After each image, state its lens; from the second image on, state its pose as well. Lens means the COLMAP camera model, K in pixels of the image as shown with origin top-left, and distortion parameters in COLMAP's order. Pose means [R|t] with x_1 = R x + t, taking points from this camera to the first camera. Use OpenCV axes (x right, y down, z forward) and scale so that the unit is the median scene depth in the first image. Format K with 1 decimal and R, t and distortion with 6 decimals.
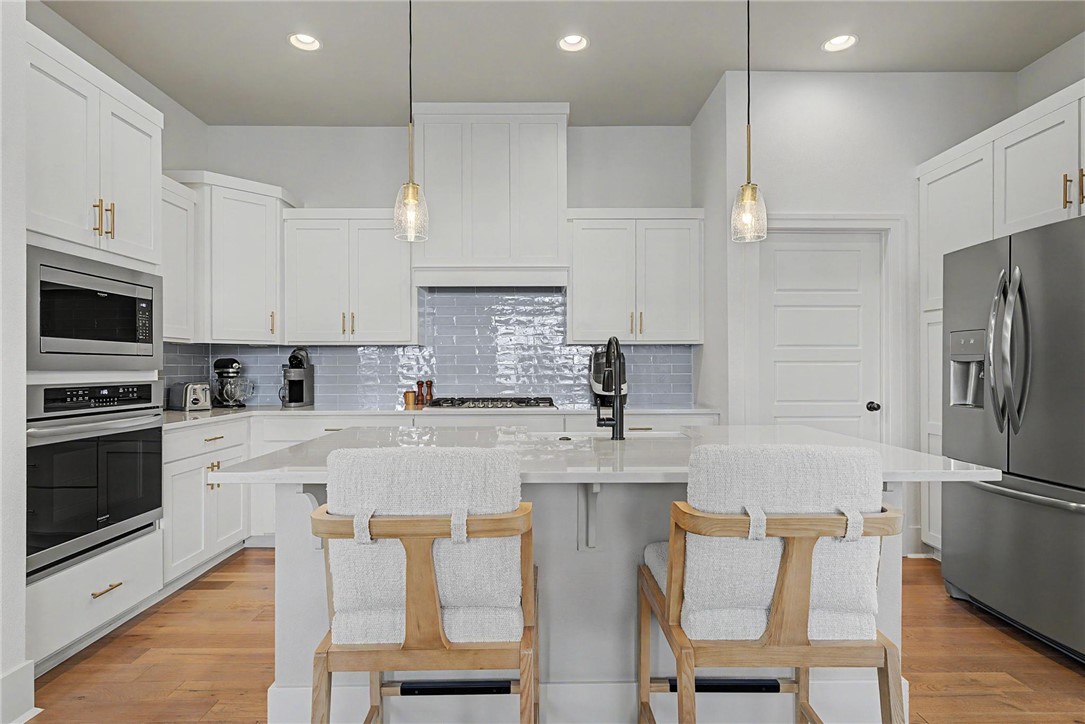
lens RADIAL K [[576.8, 0, 542.5], [0, 576.8, 362.0], [0, 0, 1]] dist [0.004750, 0.000626]
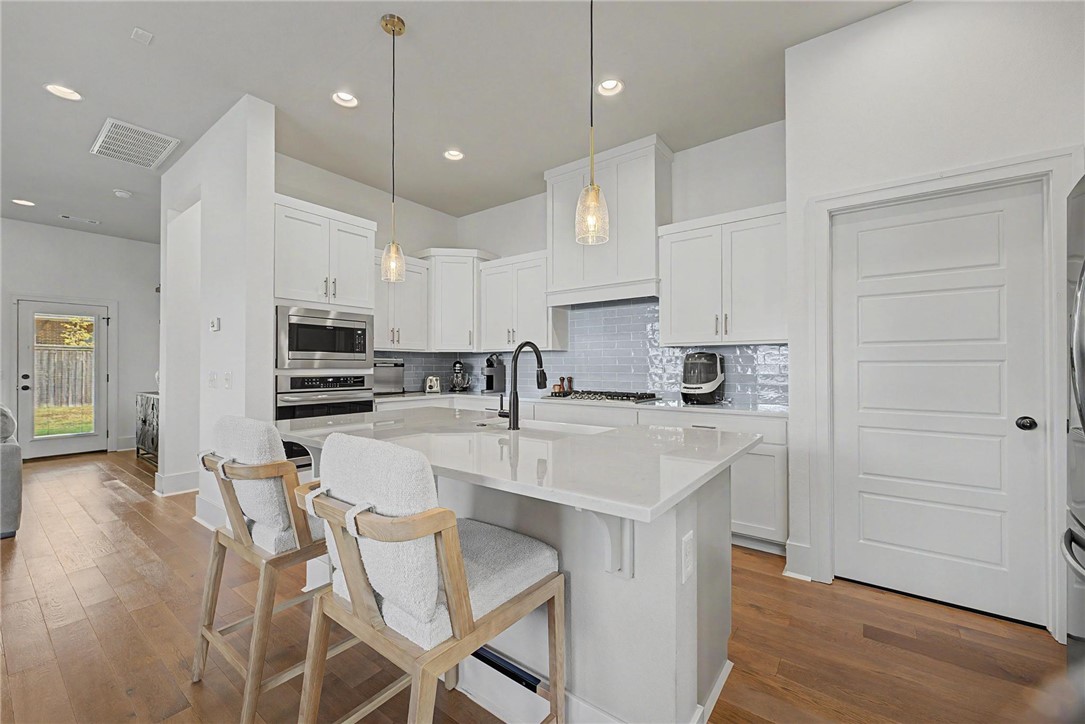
lens RADIAL K [[439.2, 0, 542.5], [0, 439.2, 362.0], [0, 0, 1]] dist [0.001495, 0.000663]
pose [[0.789077, -0.003917, -0.614282, 0.439877], [0.003521, 0.999992, -0.001854, -0.000508], [0.614285, -0.000700, 0.789084, 0.201164]]
